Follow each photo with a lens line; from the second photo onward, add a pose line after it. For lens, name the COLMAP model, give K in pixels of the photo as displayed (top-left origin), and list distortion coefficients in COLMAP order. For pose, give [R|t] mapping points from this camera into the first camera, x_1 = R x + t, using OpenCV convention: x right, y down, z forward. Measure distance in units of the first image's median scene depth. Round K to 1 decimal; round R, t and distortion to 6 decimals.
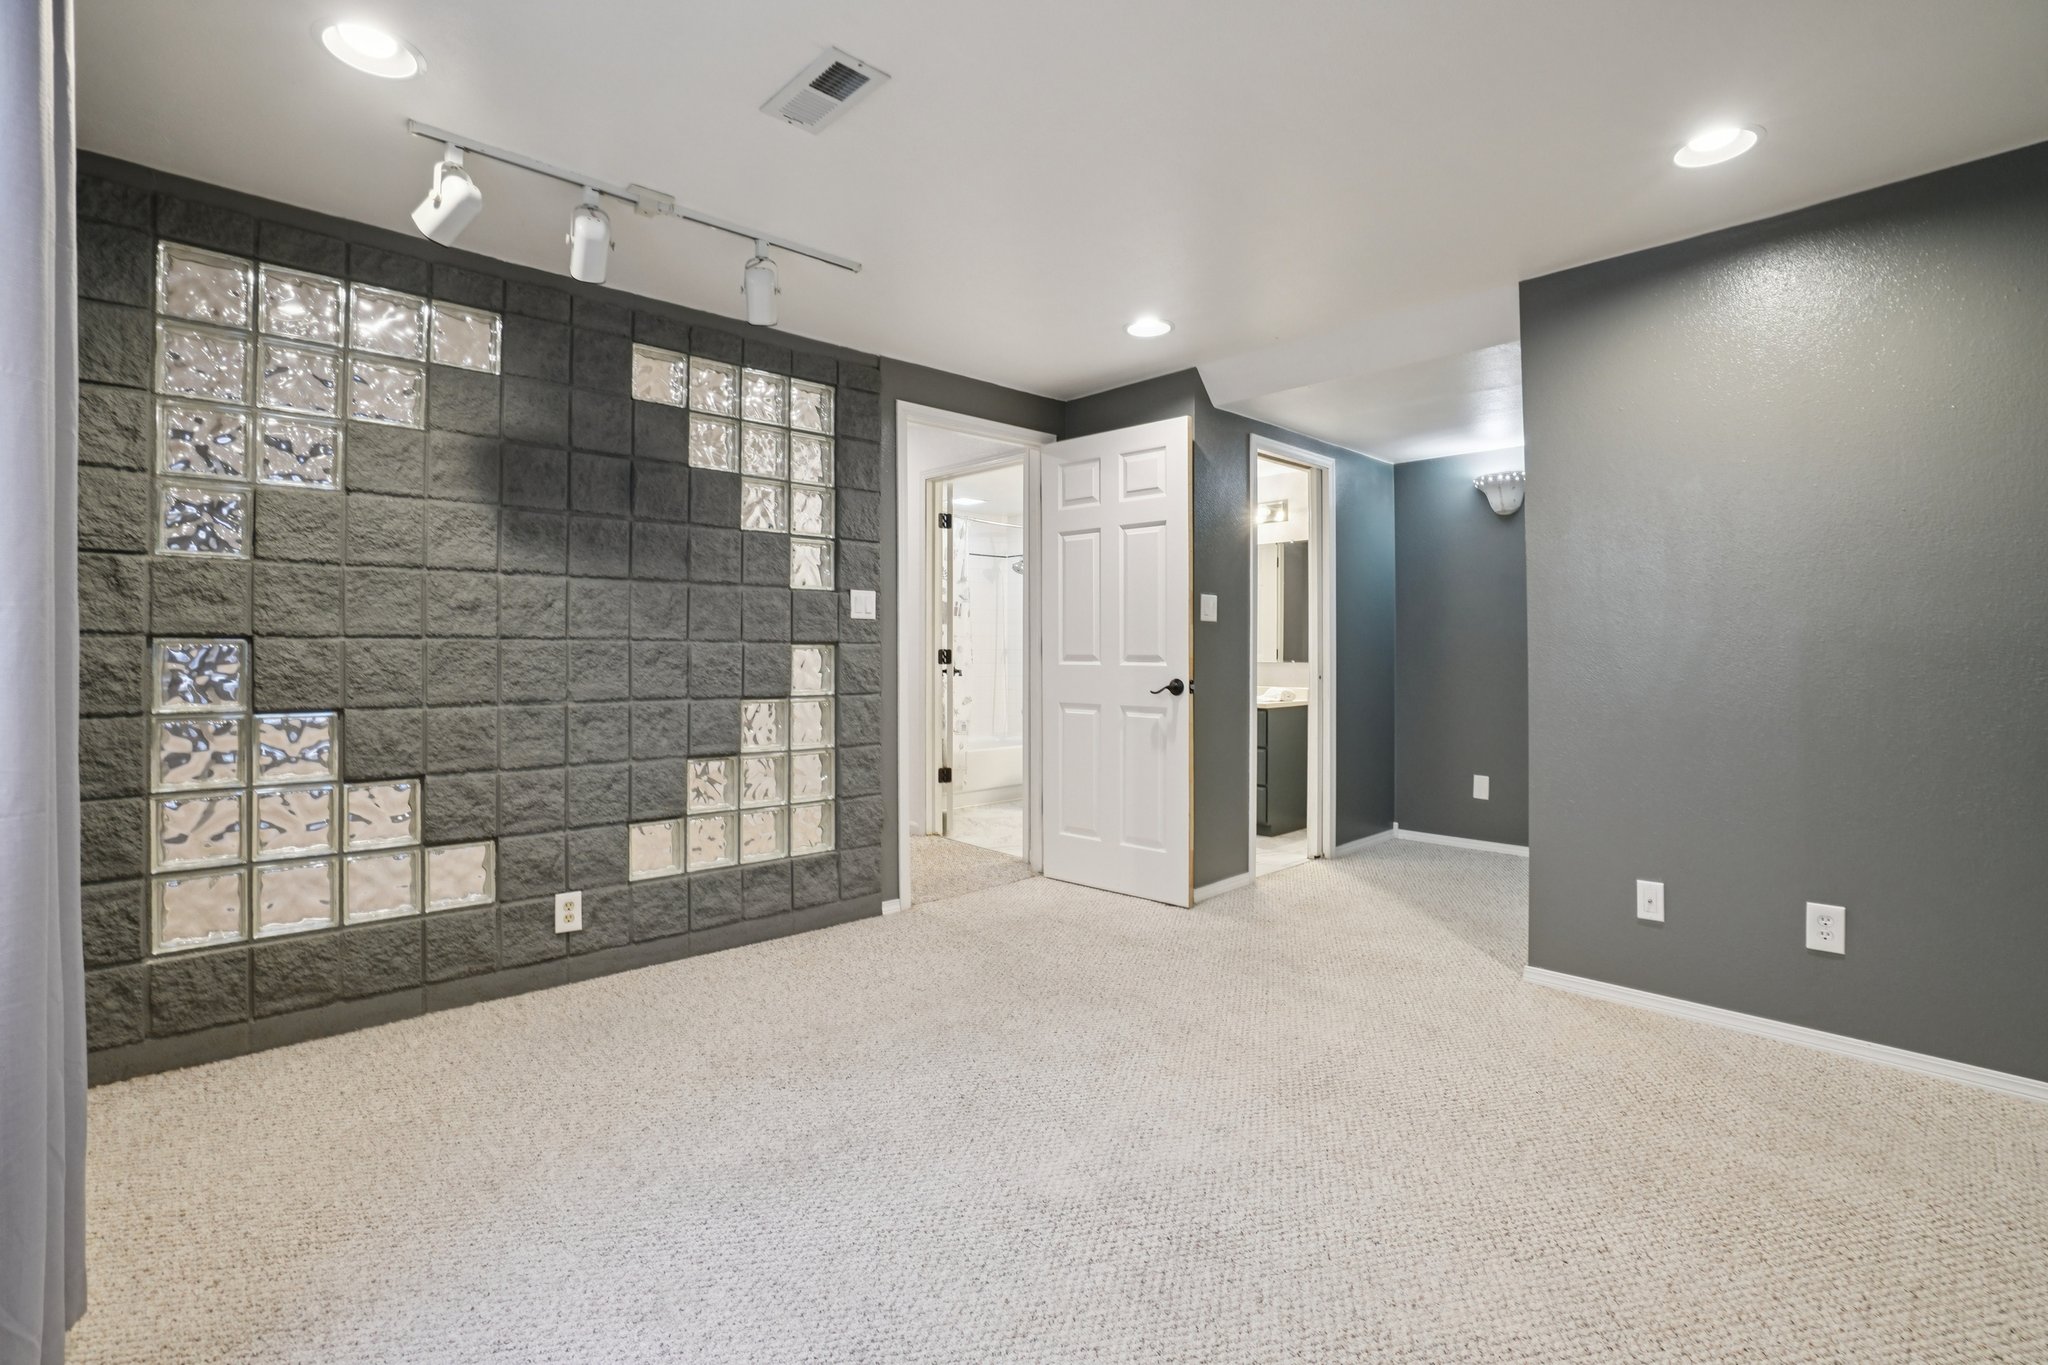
lens RADIAL K [[927.3, 0, 984.7], [0, 927.3, 654.9], [0, 0, 1]] dist [-0.003688, 0.001262]
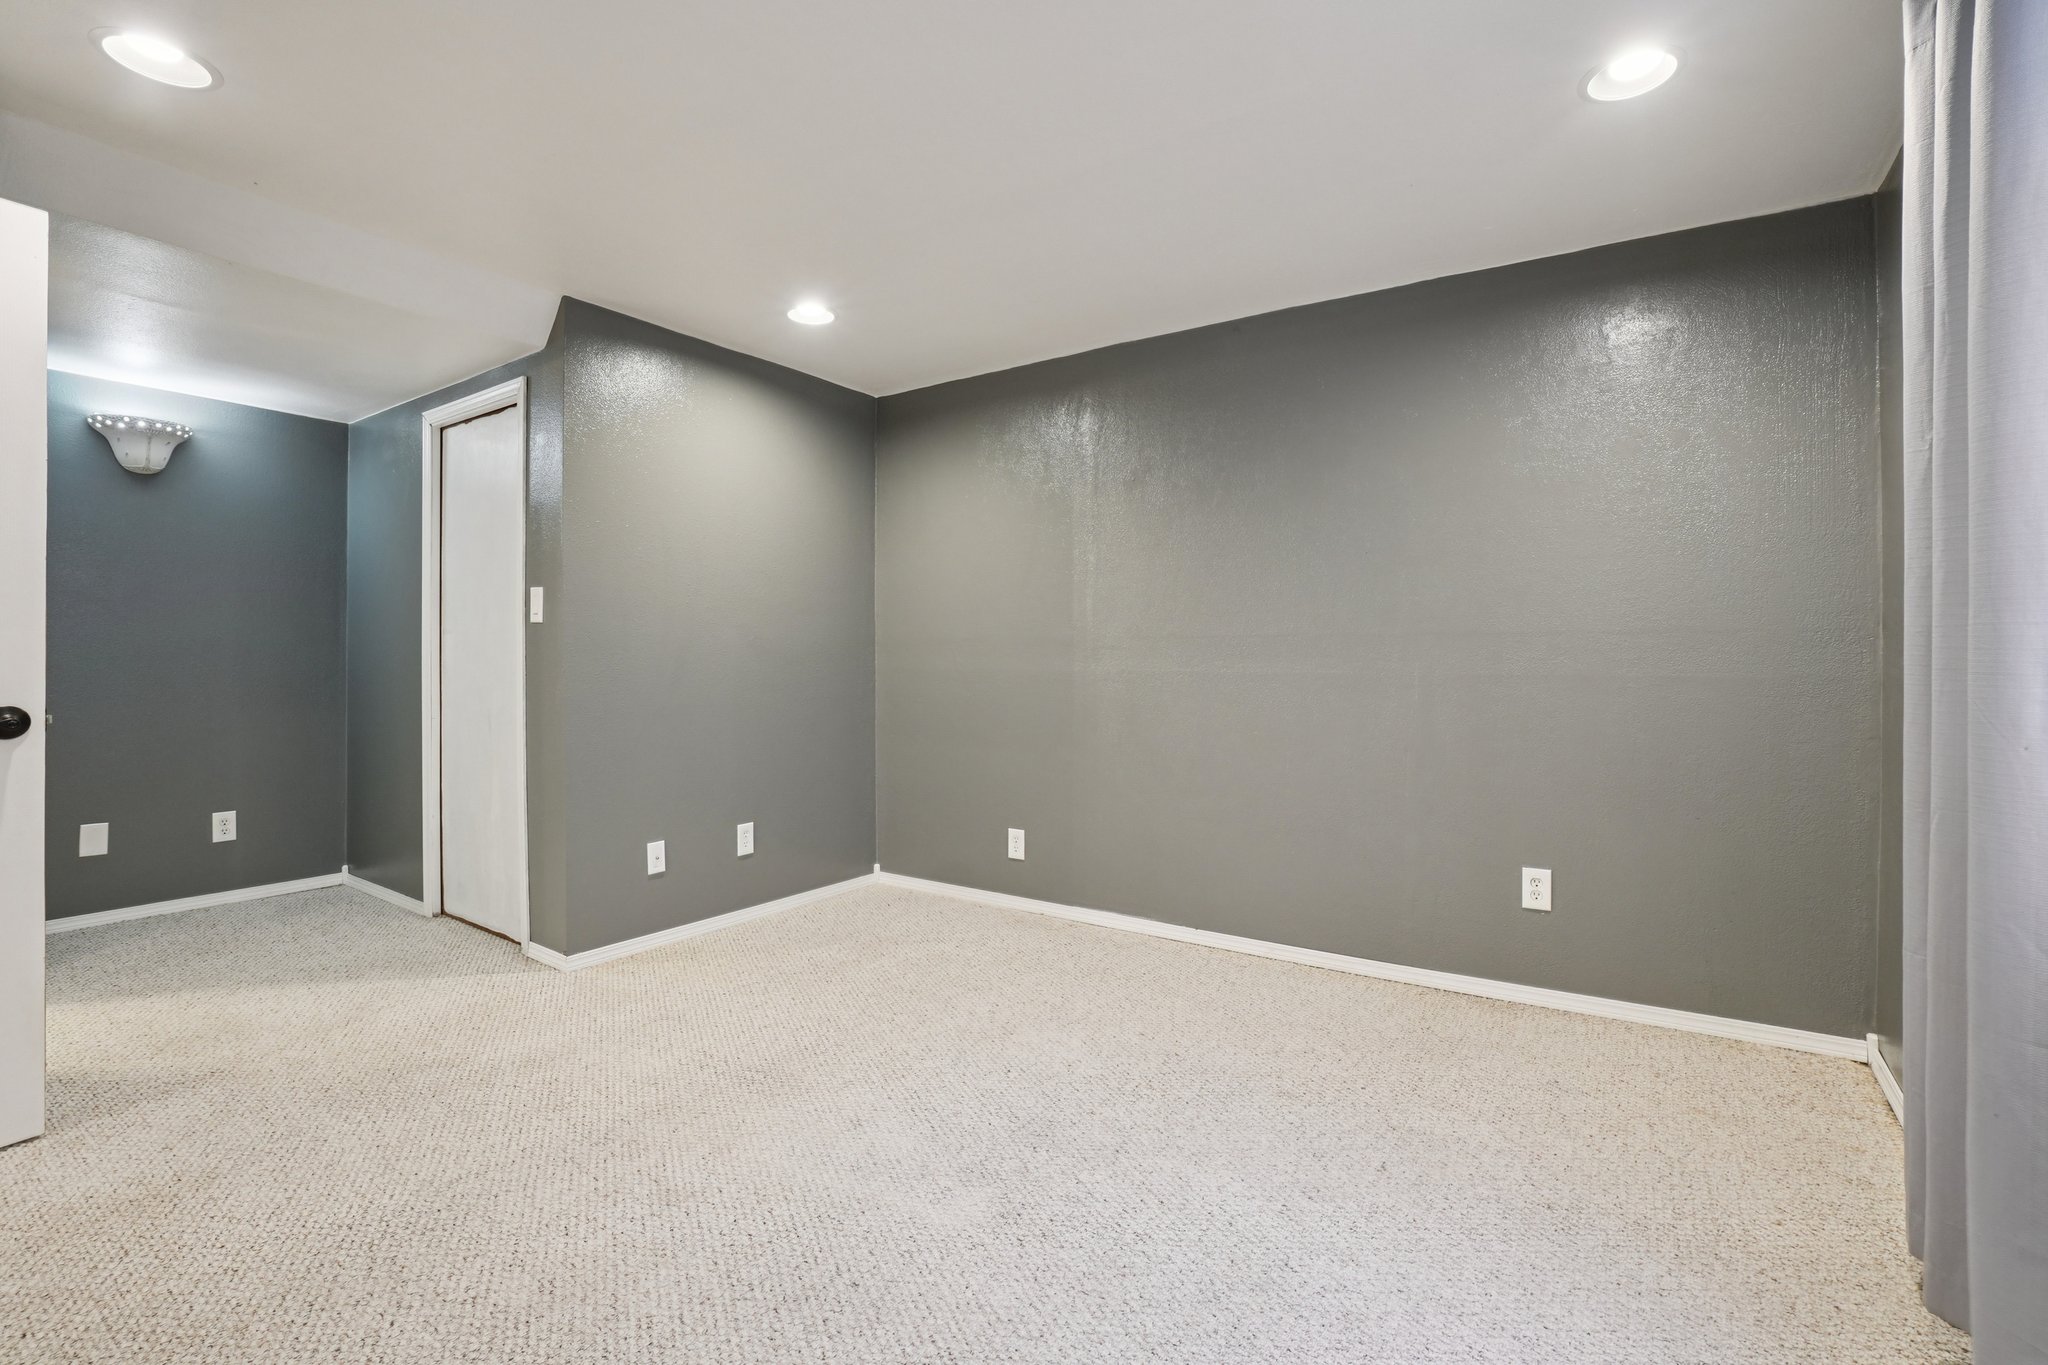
lens RADIAL K [[927.3, 0, 1030.4], [0, 927.3, 650.4], [0, 0, 1]] dist [-0.003688, 0.001262]
pose [[-0.236489, 0.000893, 0.971634, -0.588013], [-0.008865, 0.999956, -0.003076, -0.015250], [-0.971594, -0.009341, -0.236471, 0.769789]]
